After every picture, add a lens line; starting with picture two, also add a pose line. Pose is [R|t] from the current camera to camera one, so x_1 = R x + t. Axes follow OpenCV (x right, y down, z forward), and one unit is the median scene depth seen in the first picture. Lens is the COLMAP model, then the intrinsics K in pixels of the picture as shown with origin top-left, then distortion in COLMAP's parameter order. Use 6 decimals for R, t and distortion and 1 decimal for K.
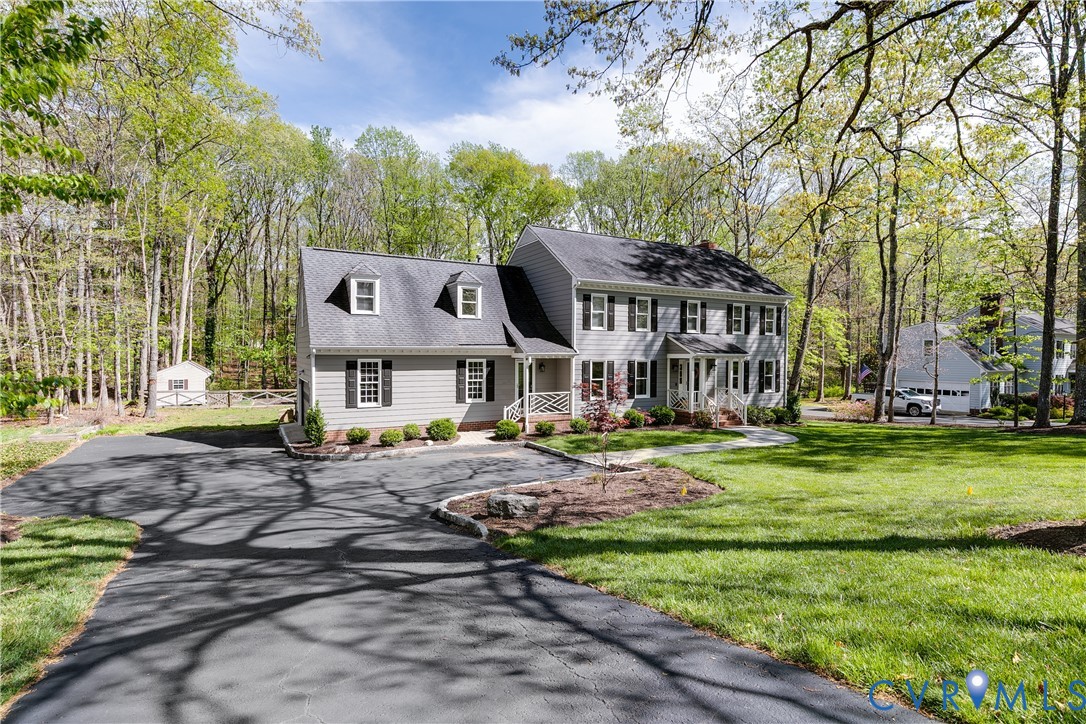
lens RADIAL K [[537.3, 0, 541.7], [0, 537.3, 368.1], [0, 0, 1]] dist [0.004762, 0.000017]
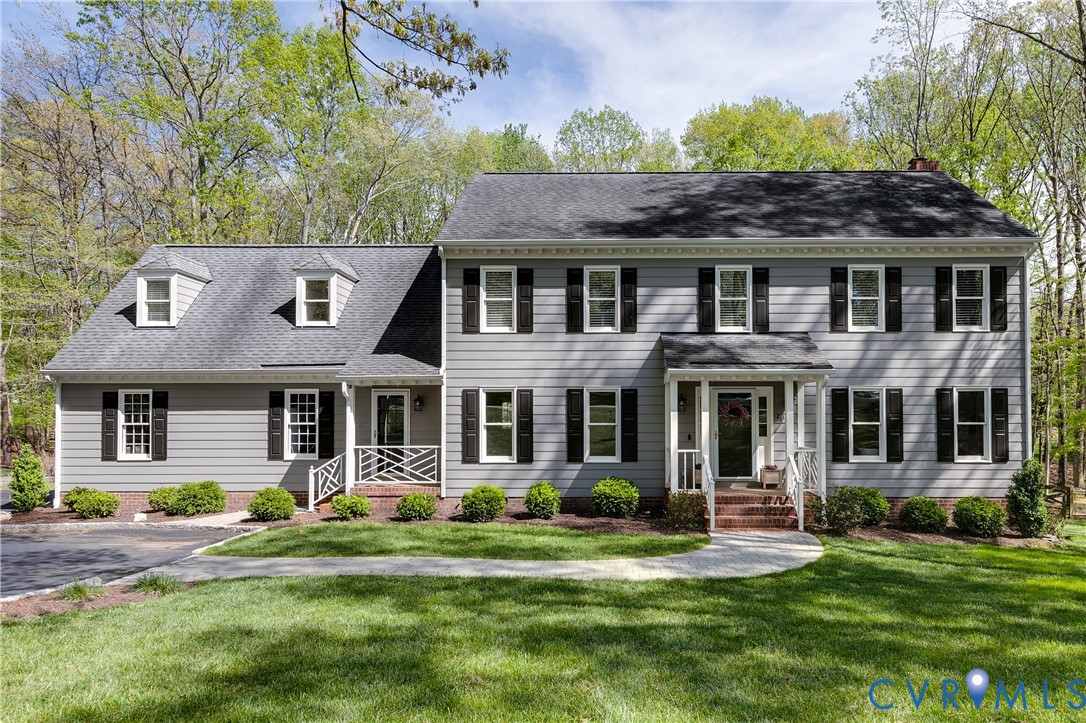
lens RADIAL K [[811.2, 0, 543.1], [0, 811.2, 360.5], [0, 0, 1]] dist [0.010176, -0.000874]
pose [[0.860959, -0.024988, -0.508061, 0.574621], [-0.000754, 0.998729, -0.050398, -0.002743], [0.508674, 0.043774, 0.859846, 0.319996]]
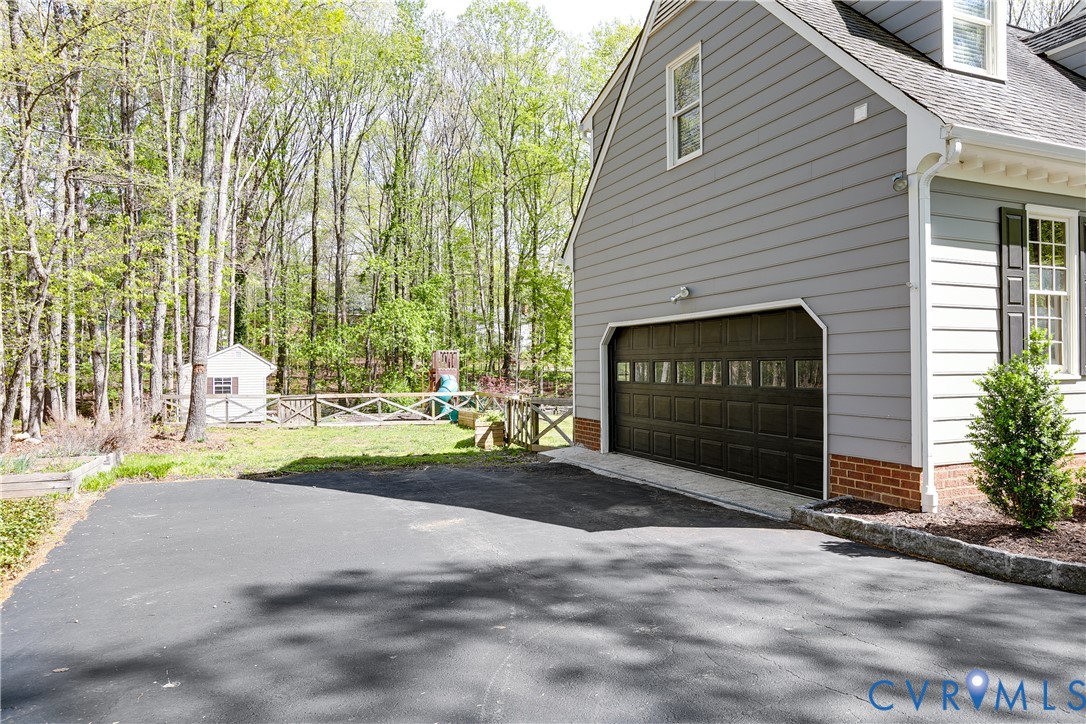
lens RADIAL K [[722.1, 0, 543.5], [0, 722.1, 361.3], [0, 0, 1]] dist [0.002532, 0.000271]
pose [[0.994327, -0.013855, -0.105457, -0.465282], [0.009730, 0.999171, -0.039526, 0.064082], [0.105917, 0.038276, 0.993638, 0.519129]]
